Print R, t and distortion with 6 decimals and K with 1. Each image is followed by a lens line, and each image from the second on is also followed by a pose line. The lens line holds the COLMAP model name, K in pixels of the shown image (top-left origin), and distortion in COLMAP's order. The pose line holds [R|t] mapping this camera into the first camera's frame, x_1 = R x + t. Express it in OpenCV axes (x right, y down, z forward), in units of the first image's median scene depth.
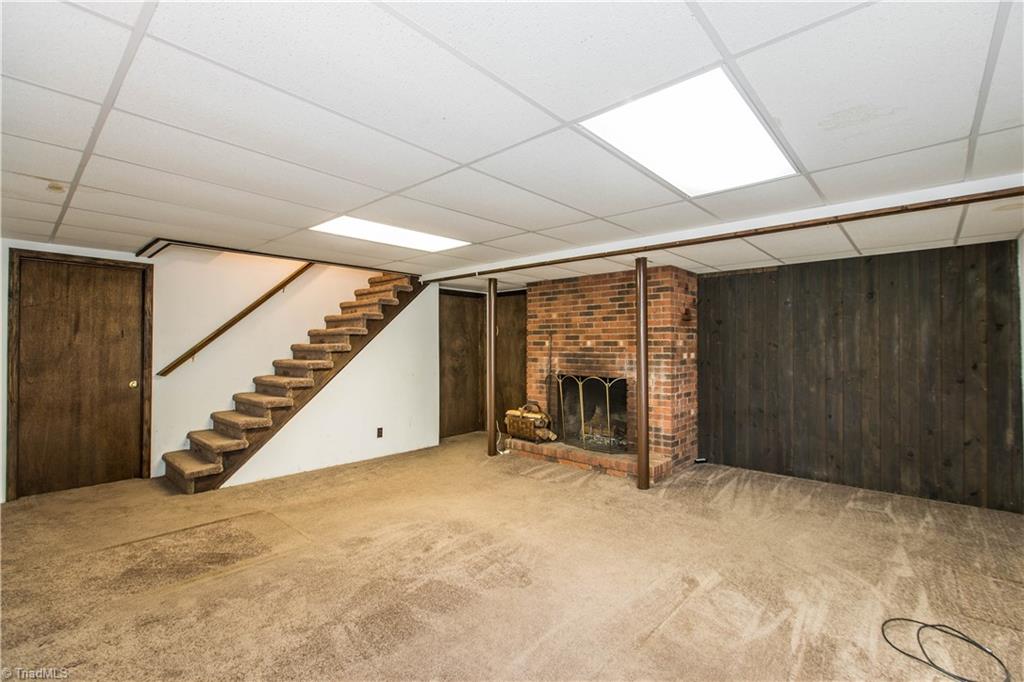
lens RADIAL K [[459.7, 0, 541.2], [0, 459.7, 348.2], [0, 0, 1]] dist [0.000231, -0.000289]
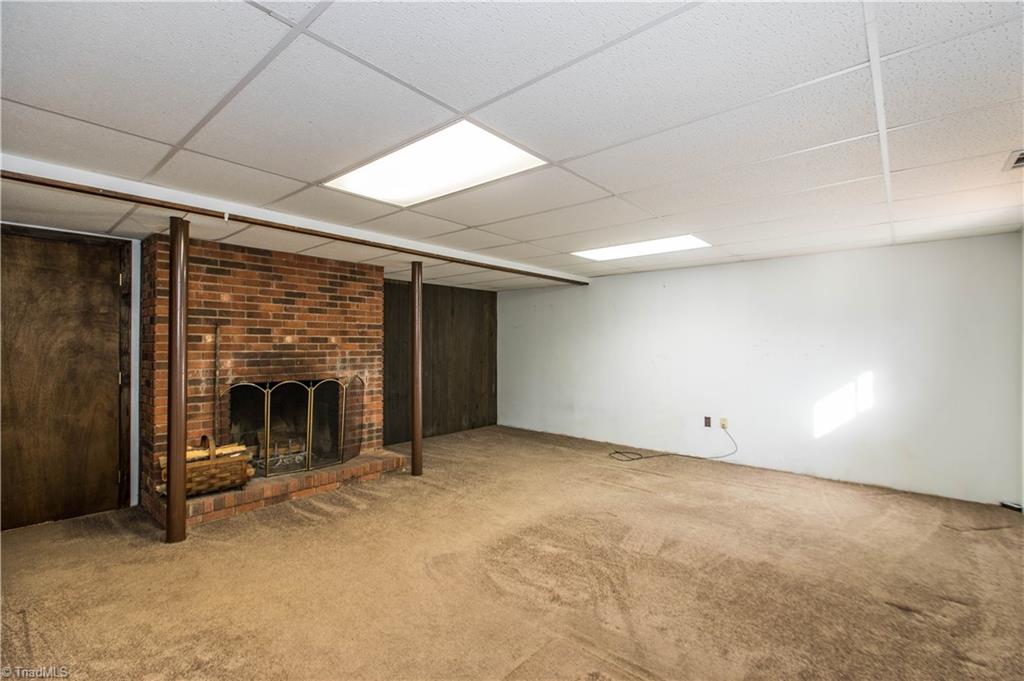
lens RADIAL K [[459.7, 0, 514.1], [0, 459.7, 342.1], [0, 0, 1]] dist [0.000231, -0.000289]
pose [[-0.000882, 0.000901, 0.999999, -0.702550], [-0.000802, 0.999999, -0.000901, -0.005738], [-0.999999, -0.000803, -0.000881, 0.631712]]
